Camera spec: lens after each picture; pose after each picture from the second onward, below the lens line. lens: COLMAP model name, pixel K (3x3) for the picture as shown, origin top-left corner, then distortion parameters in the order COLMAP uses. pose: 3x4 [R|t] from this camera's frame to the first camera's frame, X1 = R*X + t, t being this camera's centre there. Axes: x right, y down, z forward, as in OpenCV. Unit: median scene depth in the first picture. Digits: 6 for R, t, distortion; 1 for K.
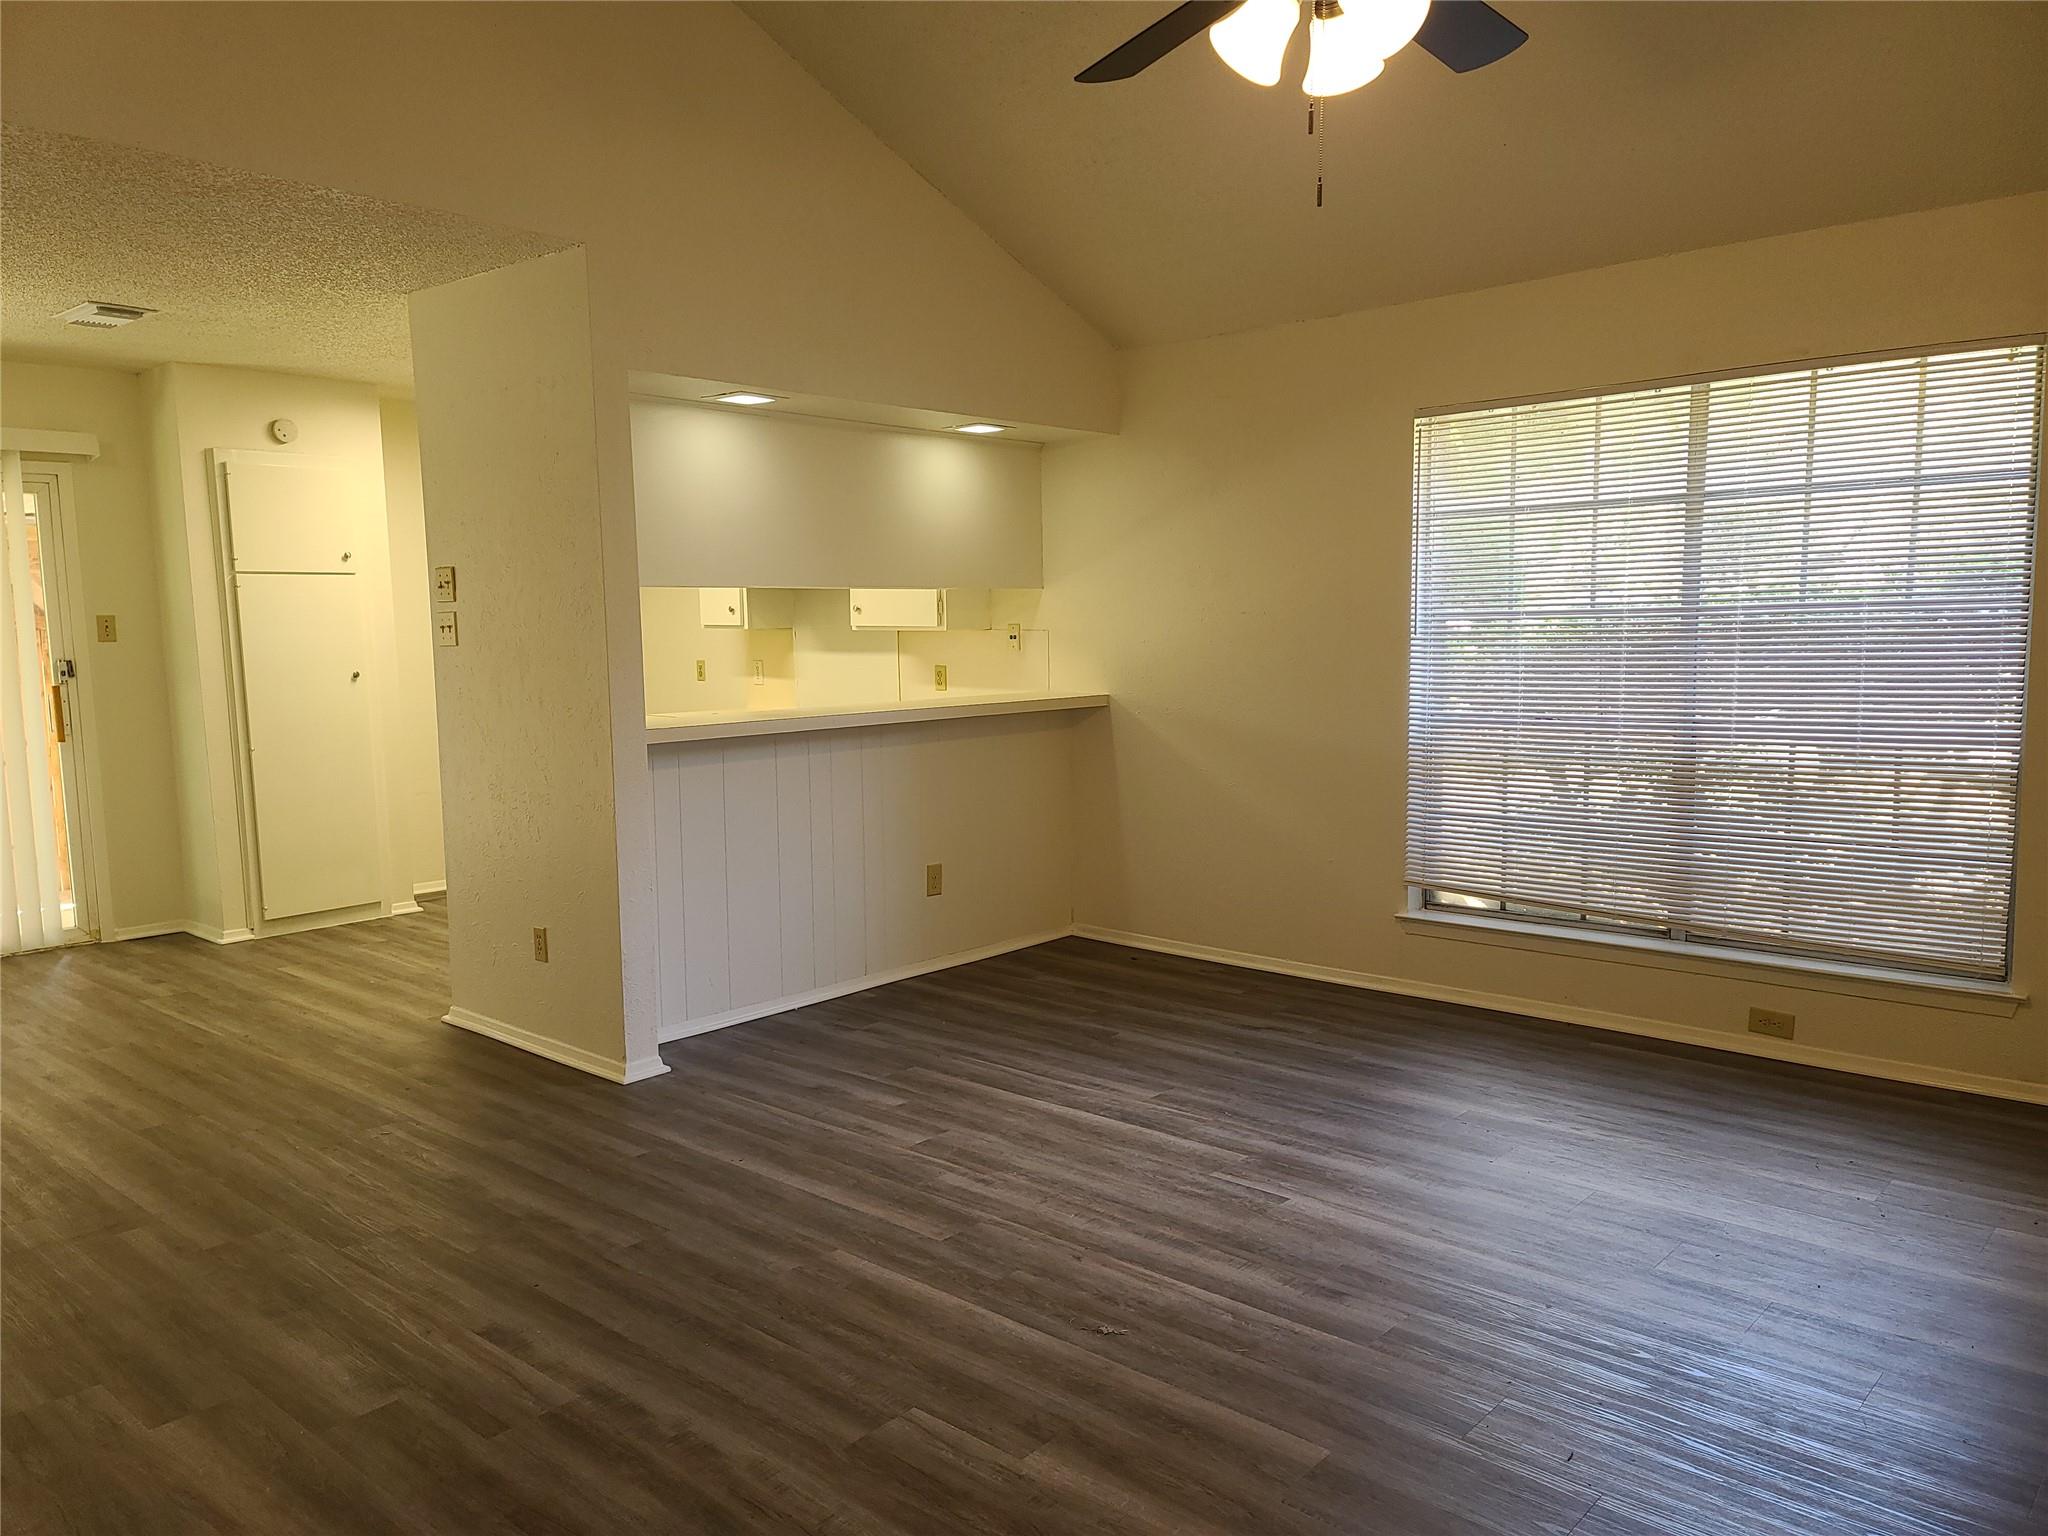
lens RADIAL K [[1492.6, 0, 1014.2], [0, 1492.6, 789.4], [0, 0, 1]] dist [0.068058, -0.030362]
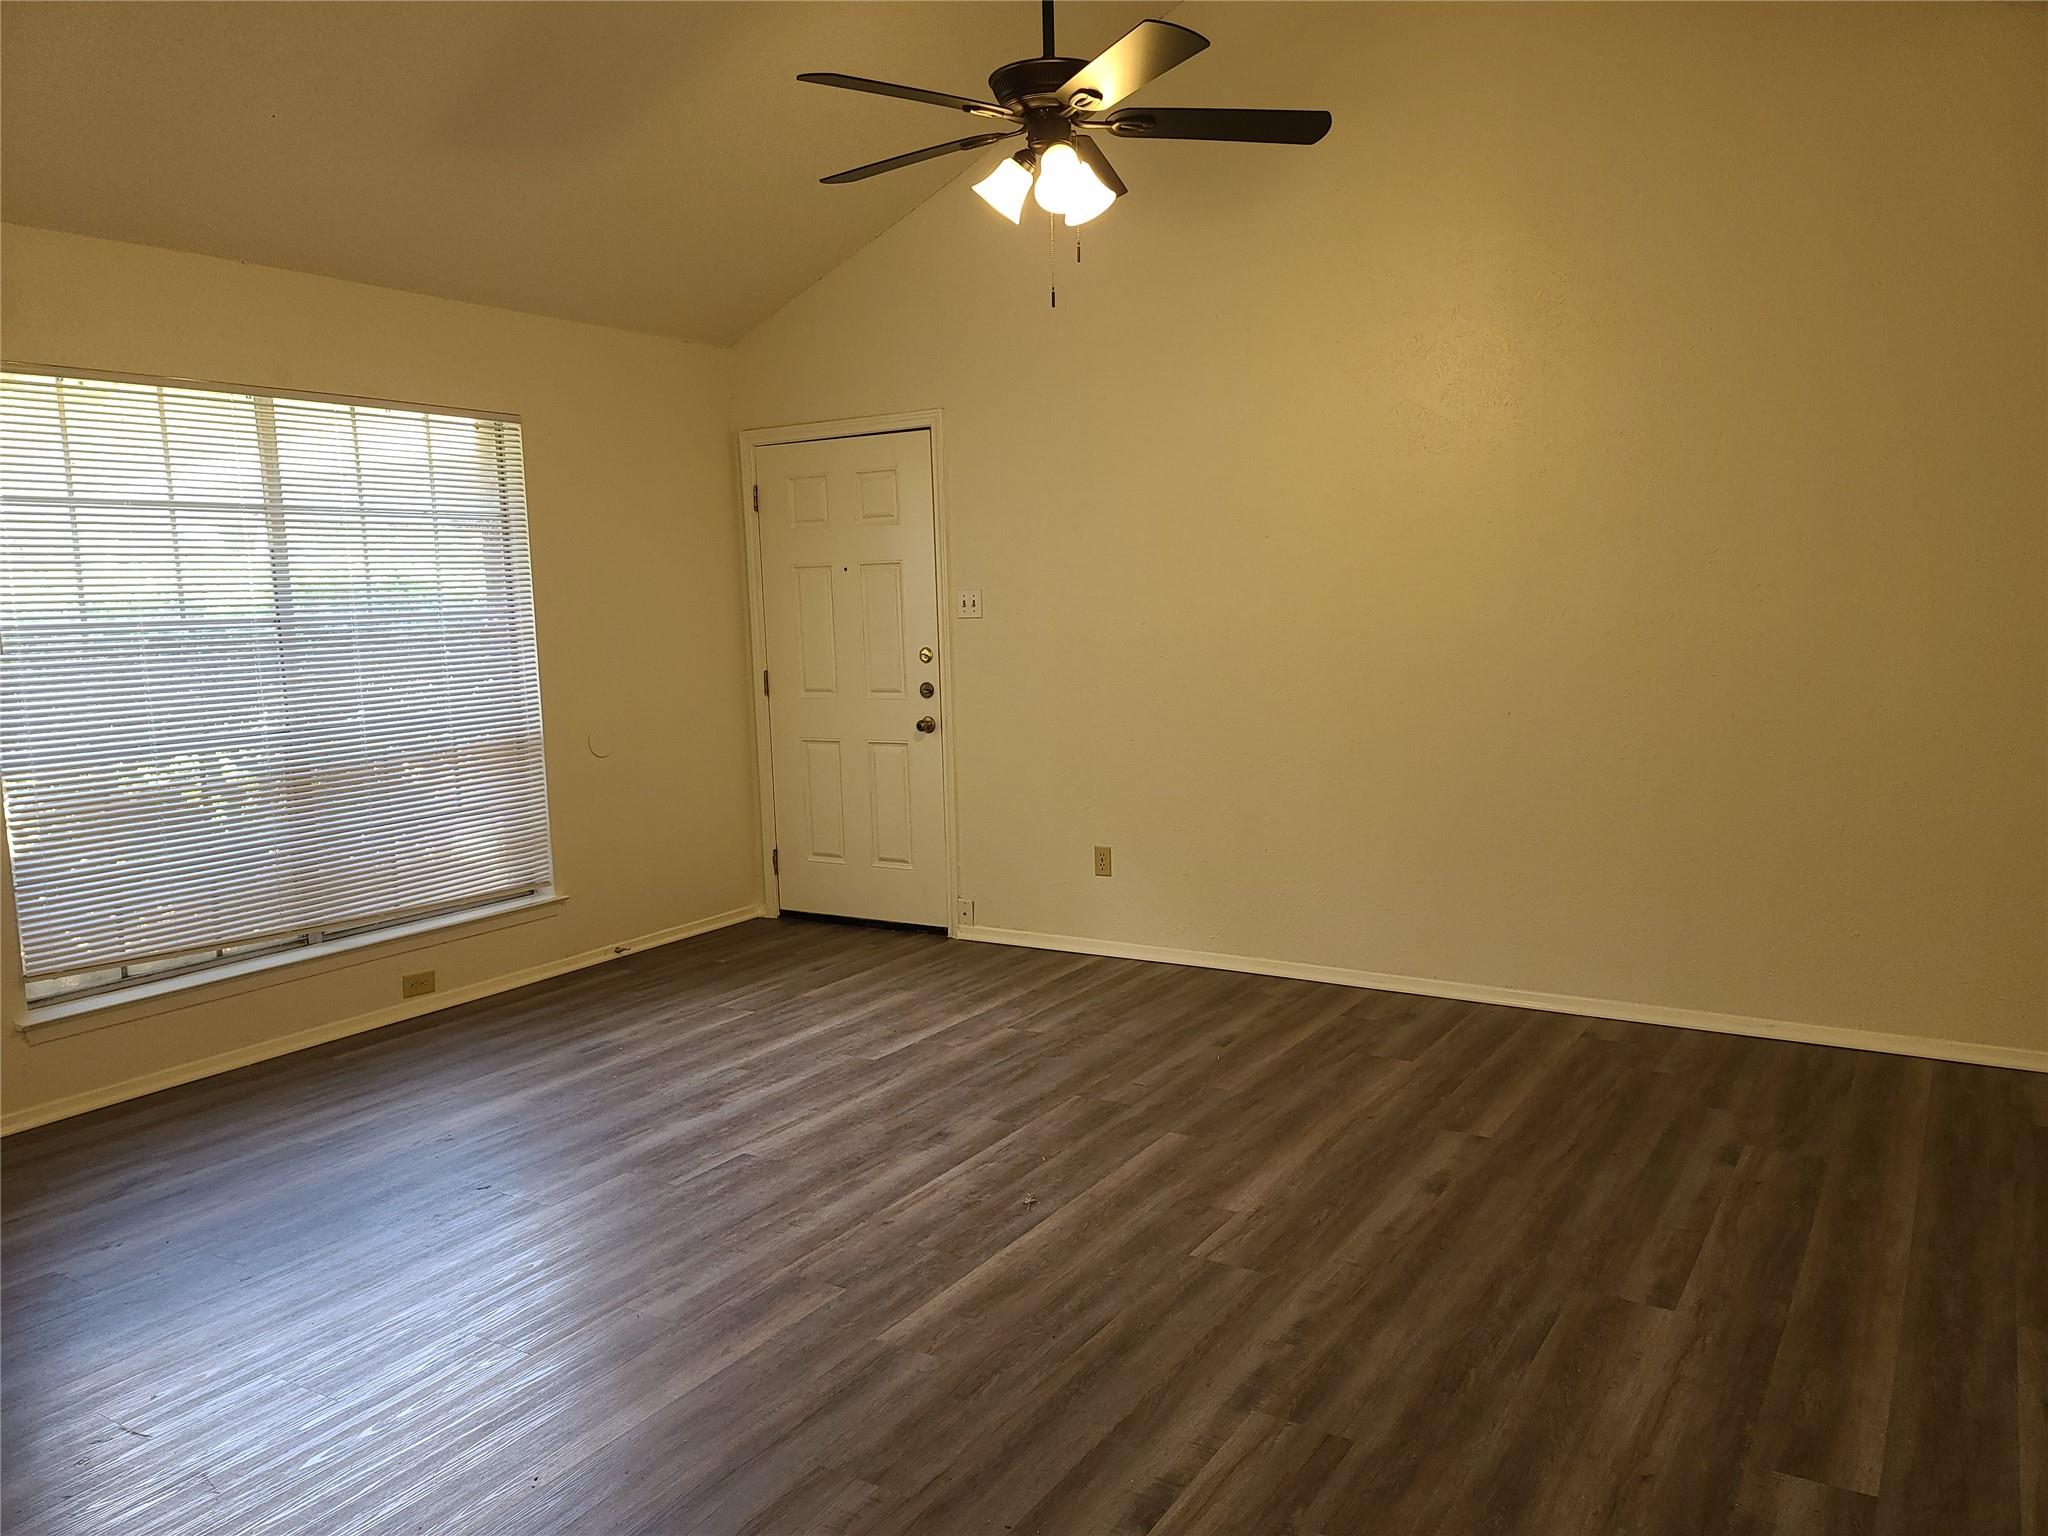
lens RADIAL K [[1492.6, 0, 1014.2], [0, 1492.6, 789.4], [0, 0, 1]] dist [0.068058, -0.030362]
pose [[-0.154816, -0.108572, 0.981959, -0.642299], [0.147022, 0.980343, 0.131573, -0.069038], [-0.976943, 0.164739, -0.135810, 0.679452]]
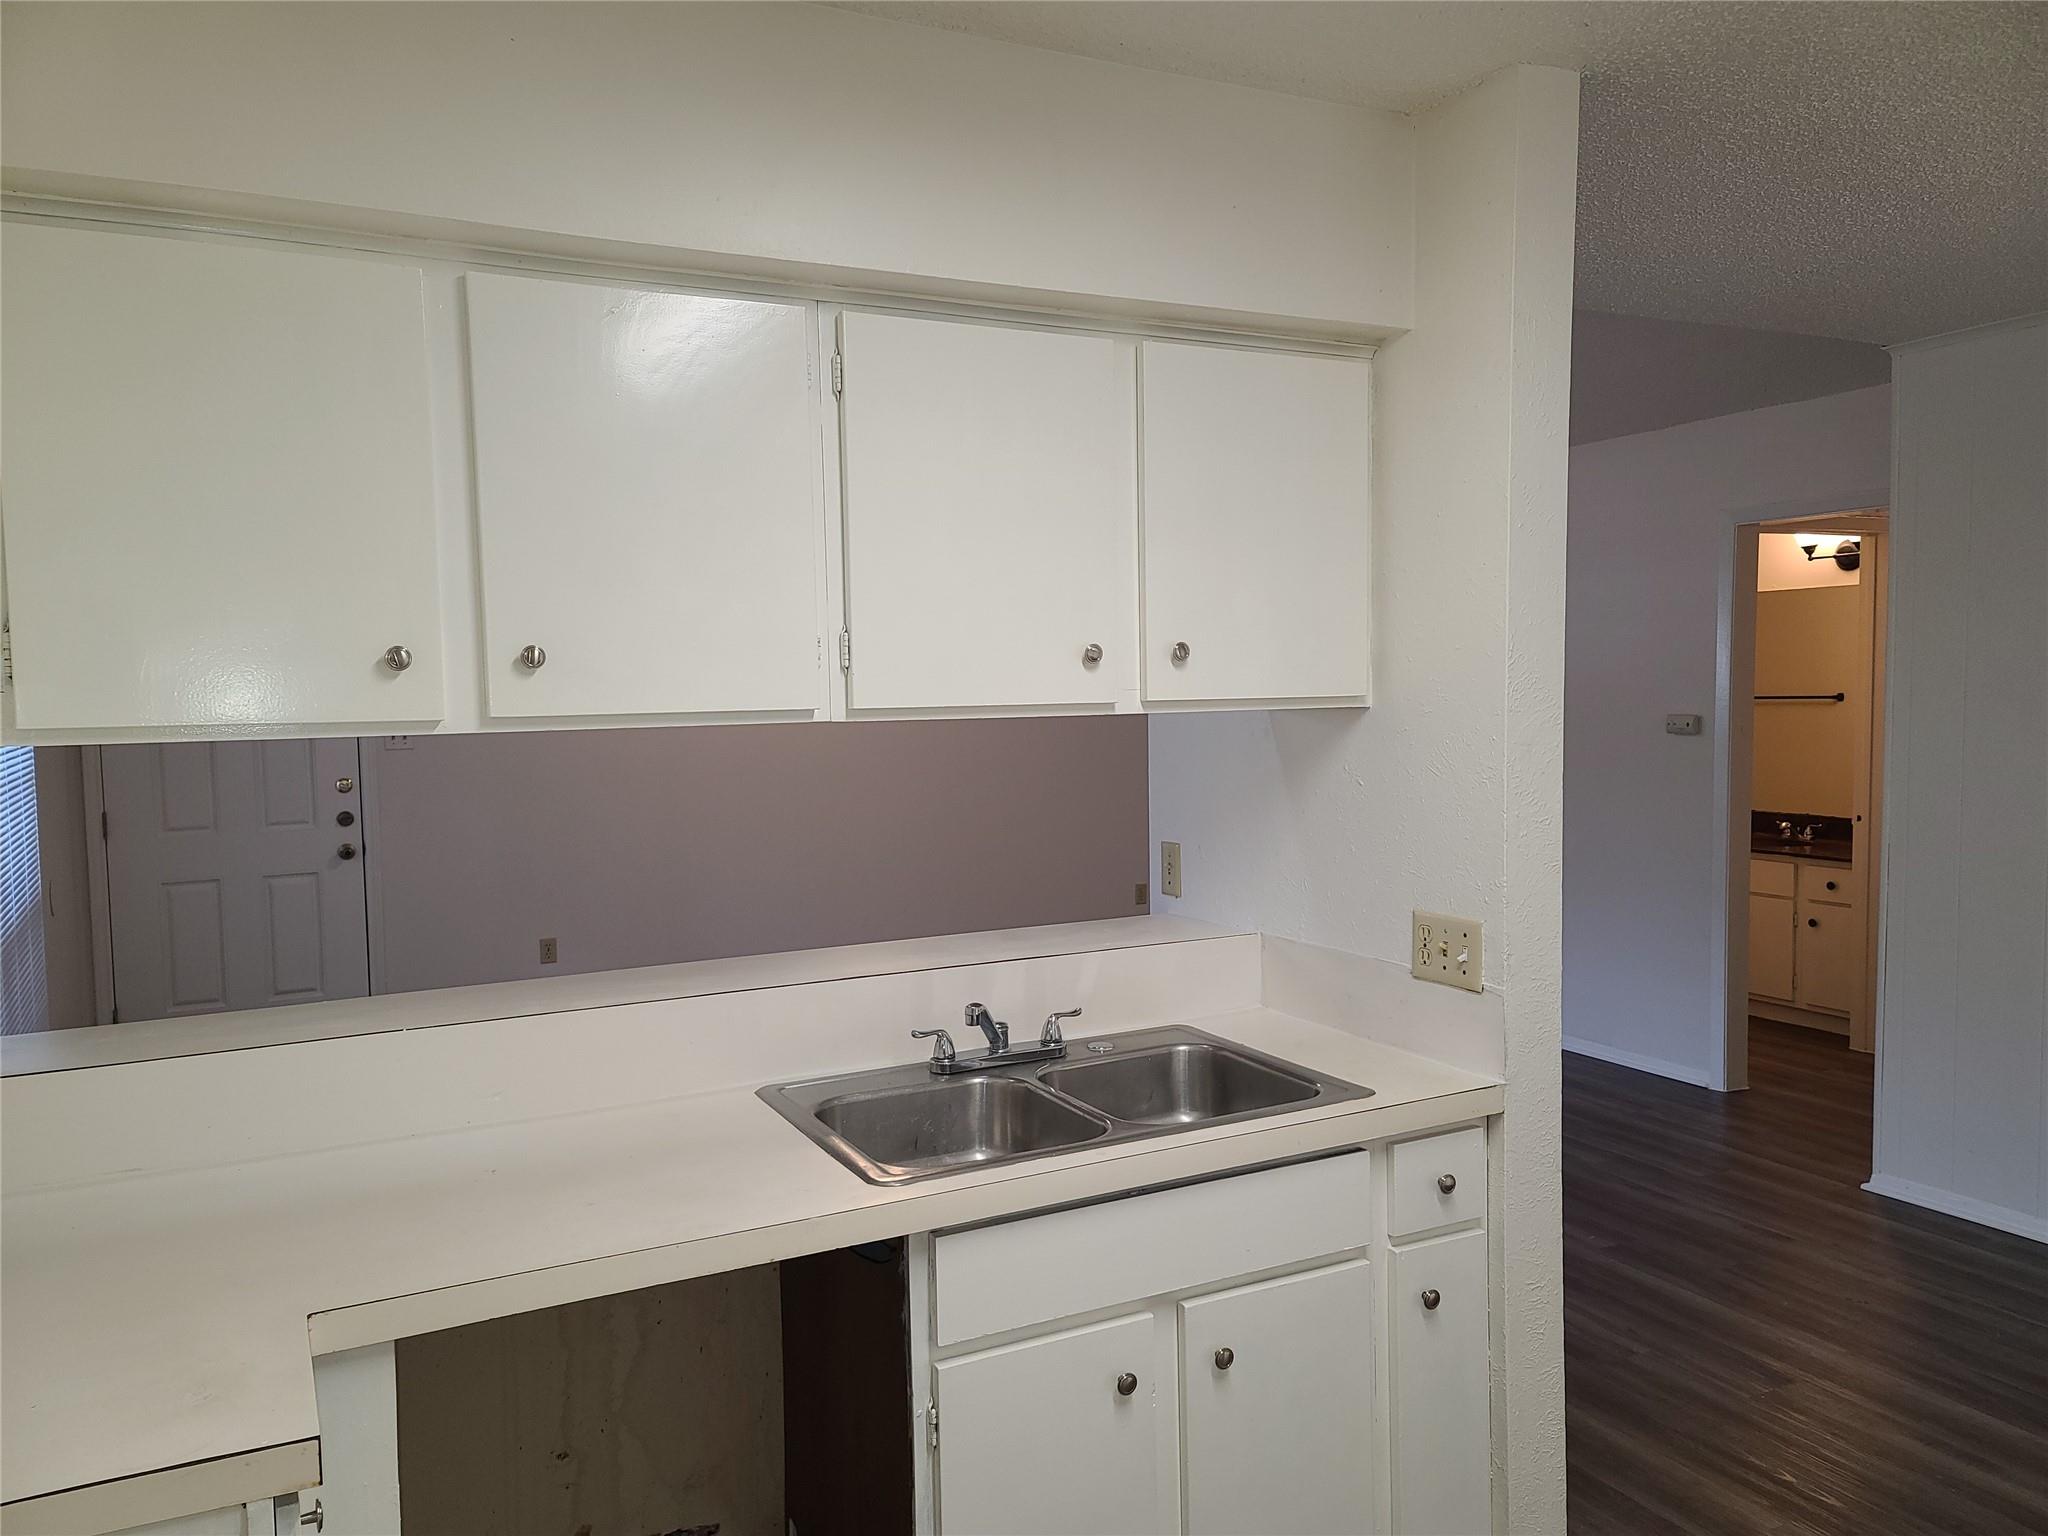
lens RADIAL K [[1492.6, 0, 1014.2], [0, 1492.6, 789.4], [0, 0, 1]] dist [0.068058, -0.030362]
pose [[-0.931672, 0.003807, 0.363280, -0.420265], [0.072690, 0.981679, 0.176134, -0.213665], [-0.355954, 0.190506, -0.914879, 1.570318]]
